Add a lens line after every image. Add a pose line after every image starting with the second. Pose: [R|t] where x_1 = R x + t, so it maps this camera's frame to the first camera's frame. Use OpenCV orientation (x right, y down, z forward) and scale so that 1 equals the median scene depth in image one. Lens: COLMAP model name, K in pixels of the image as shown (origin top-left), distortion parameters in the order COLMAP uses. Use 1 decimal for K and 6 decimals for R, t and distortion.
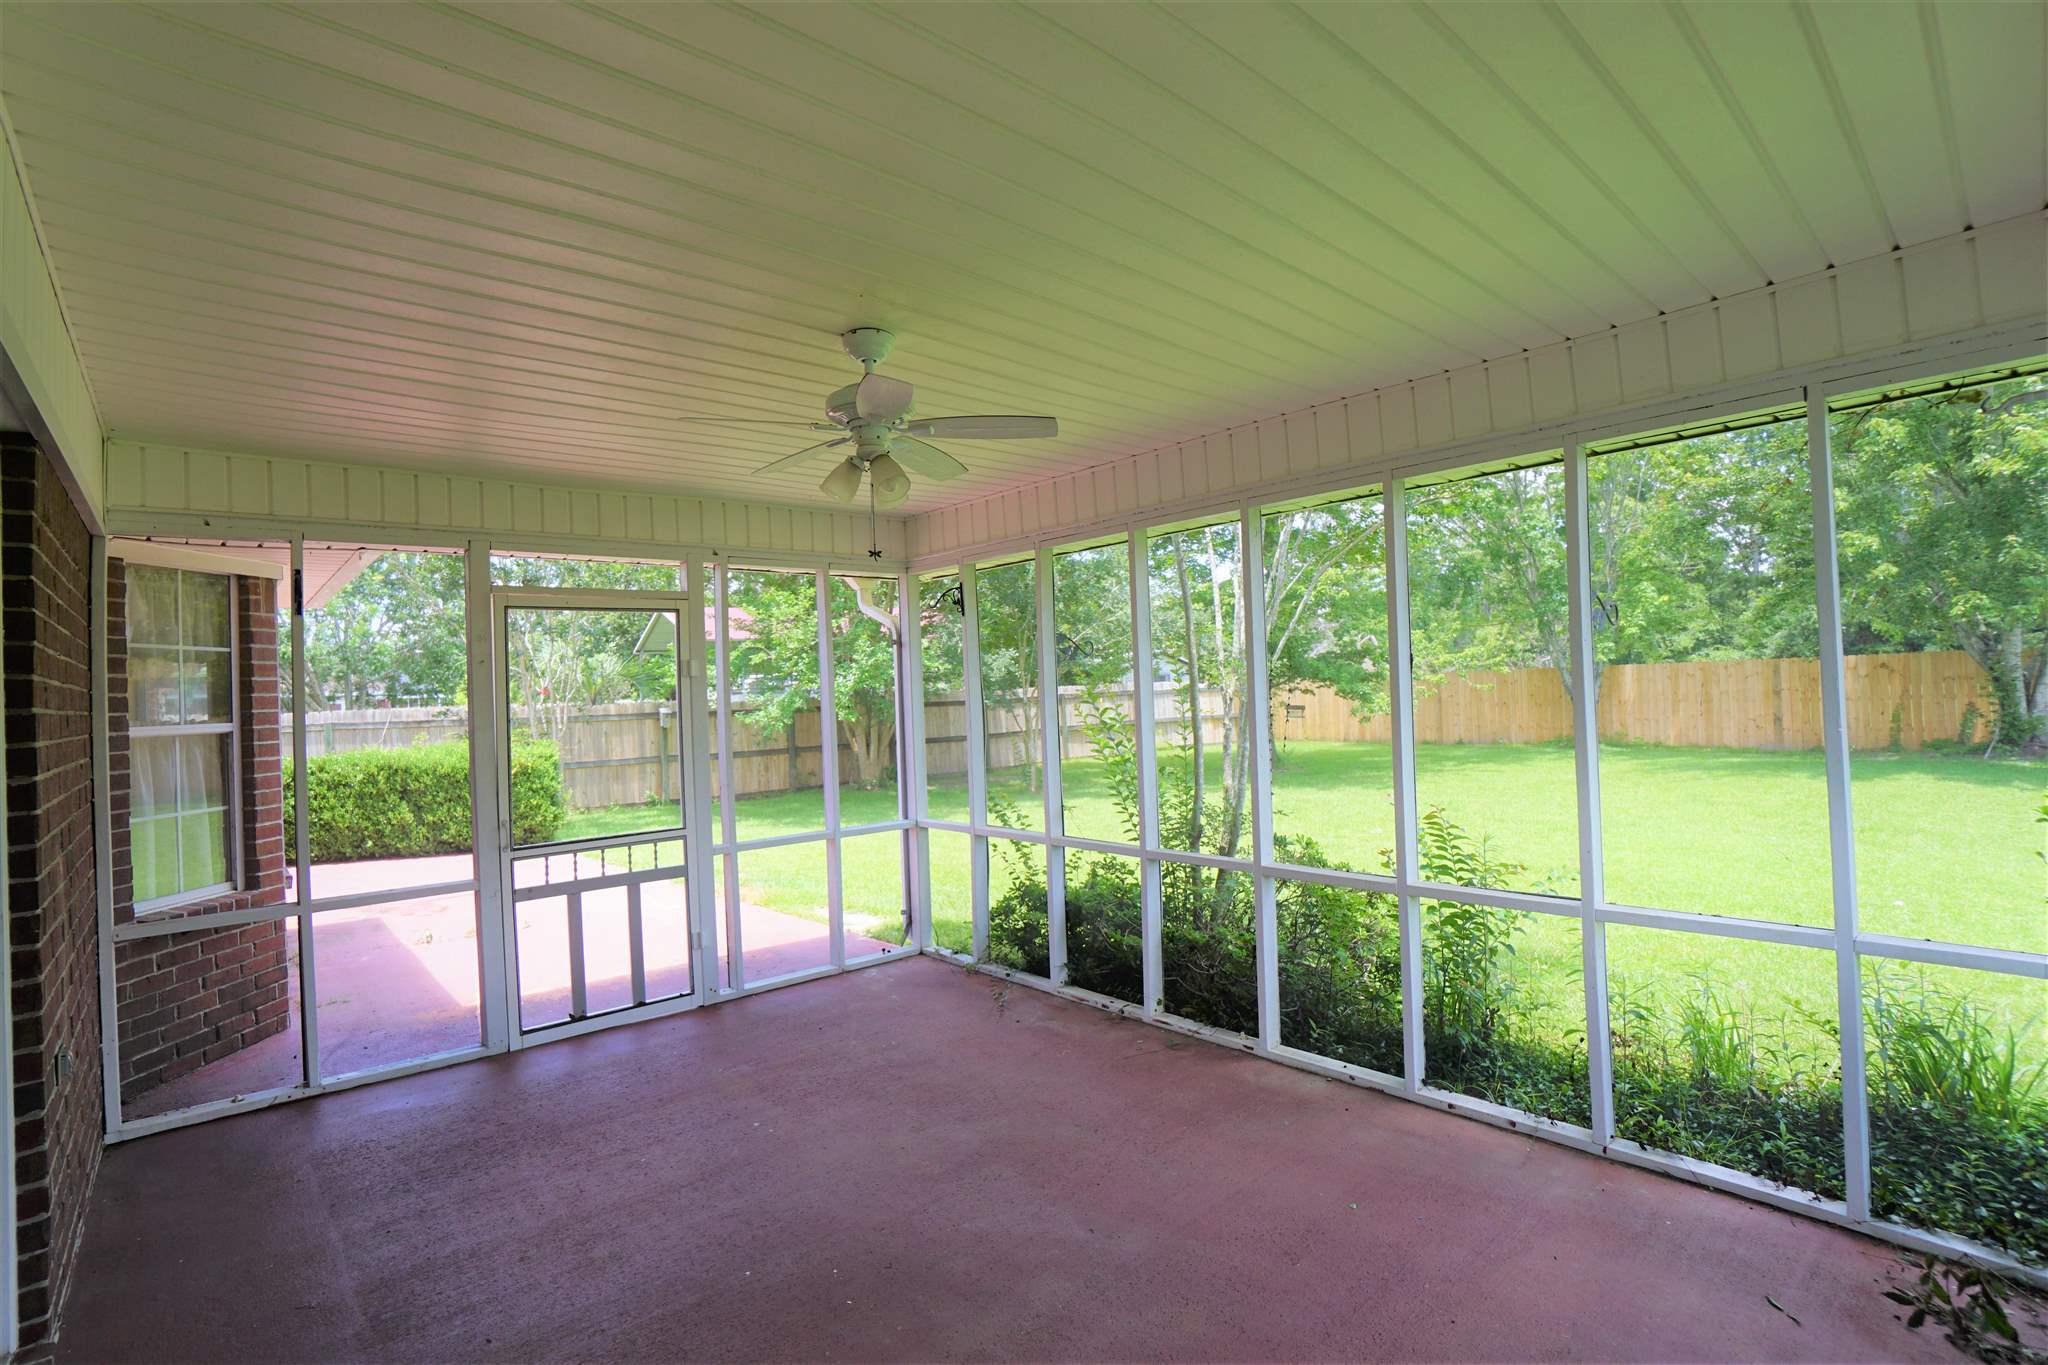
lens RADIAL K [[1019.5, 0, 1031.1], [0, 1019.5, 711.2], [0, 0, 1]] dist [-0.003014, 0.000234]
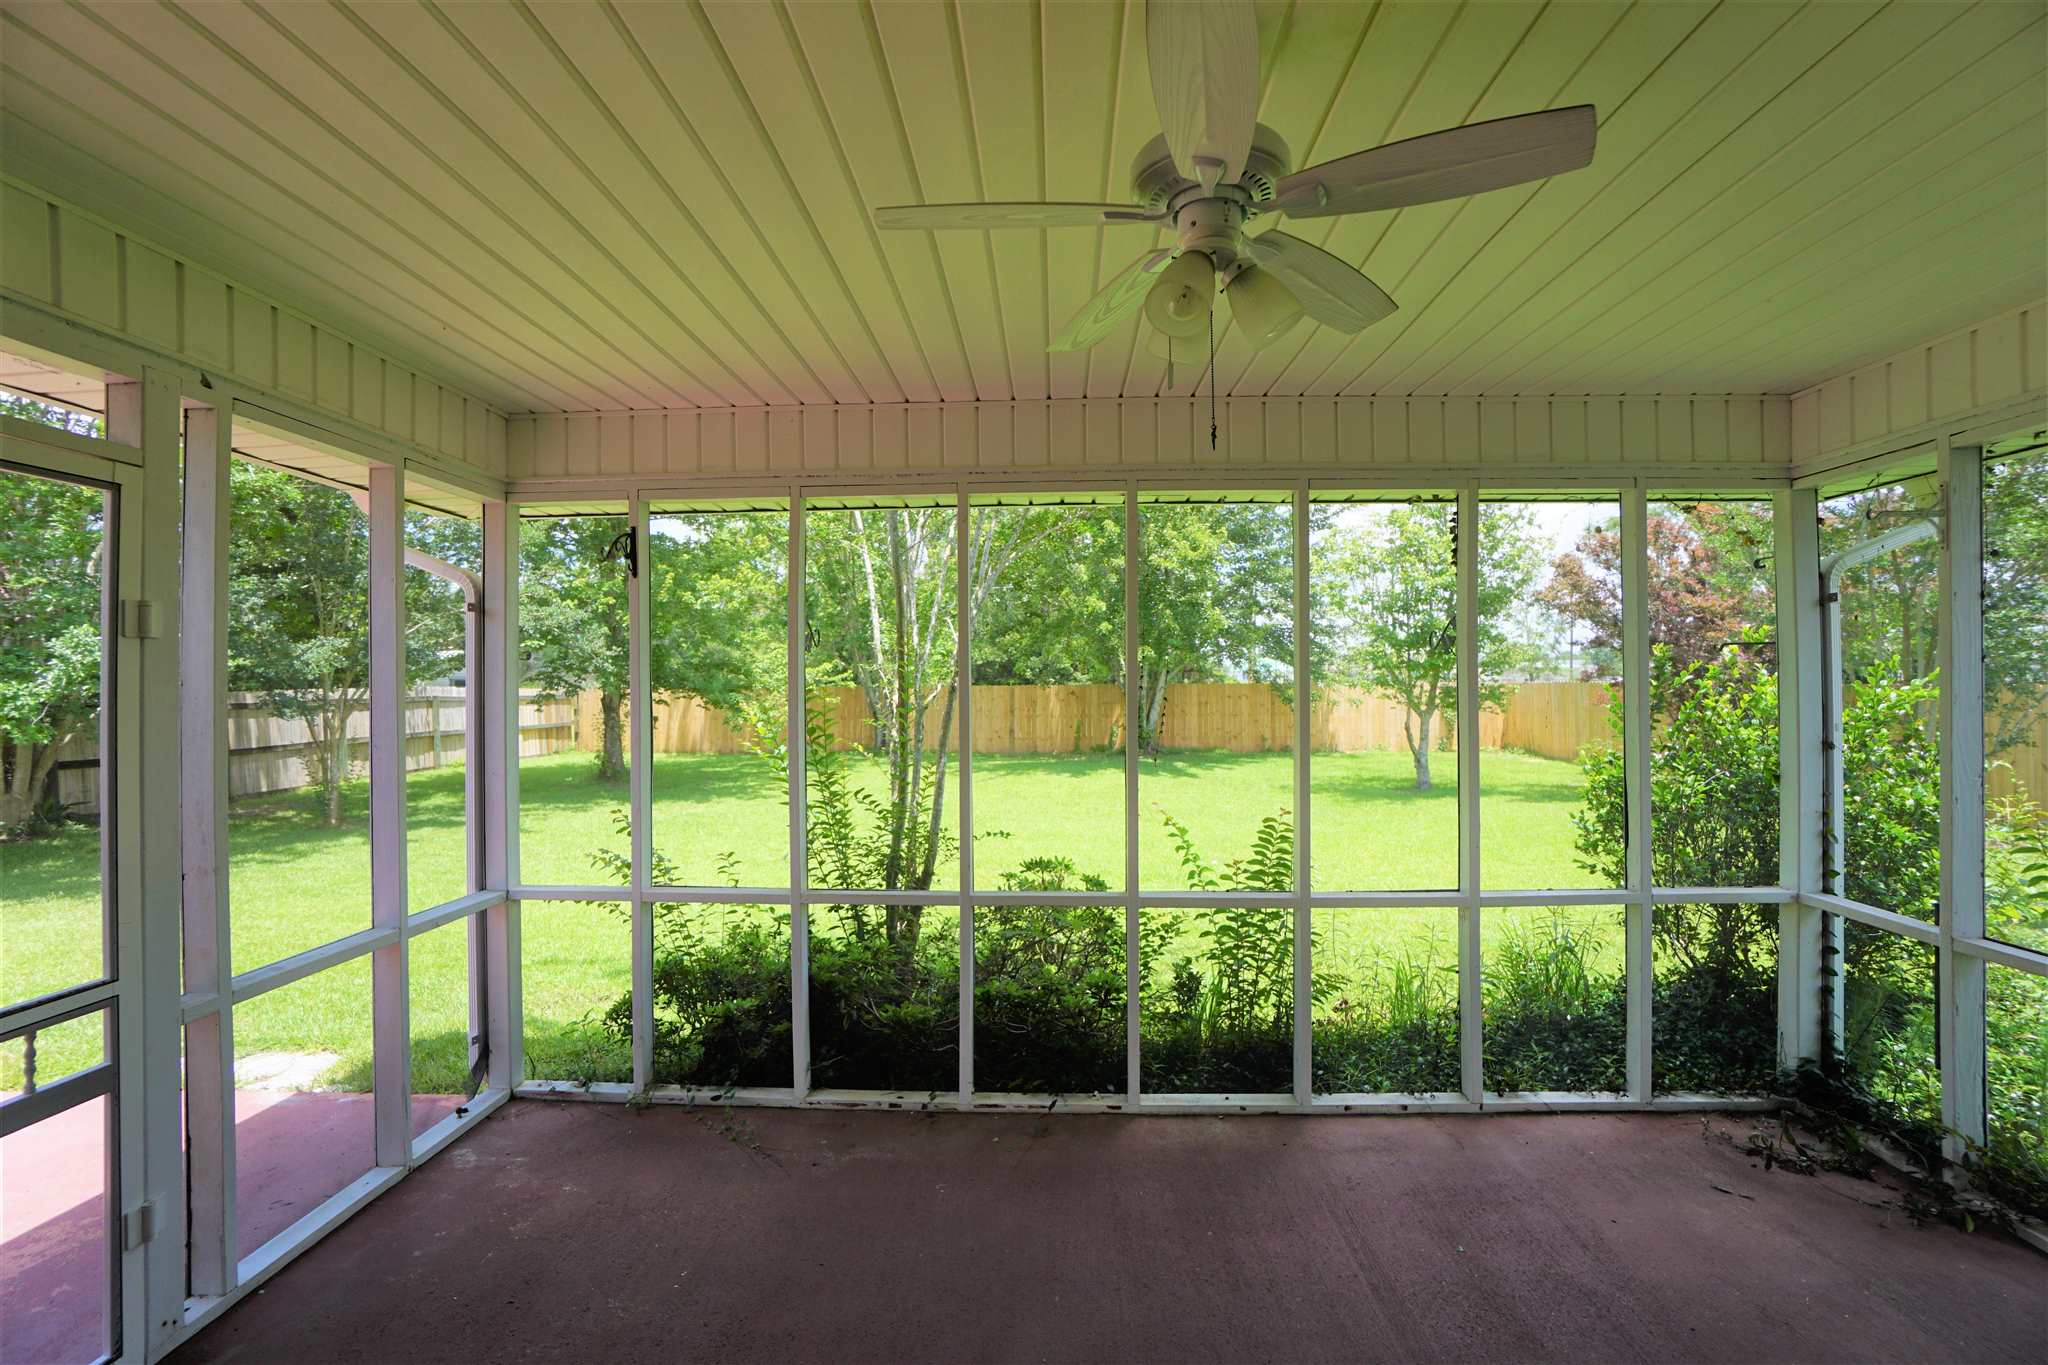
lens RADIAL K [[935.2, 0, 1024.0], [0, 935.2, 682.5], [0, 0, 1]] dist [-0.037375, 0.000367]
pose [[0.685780, 0.037548, 0.726839, -0.374108], [-0.005328, 0.998901, -0.046575, 0.004488], [-0.727789, 0.028068, 0.685227, 0.440476]]
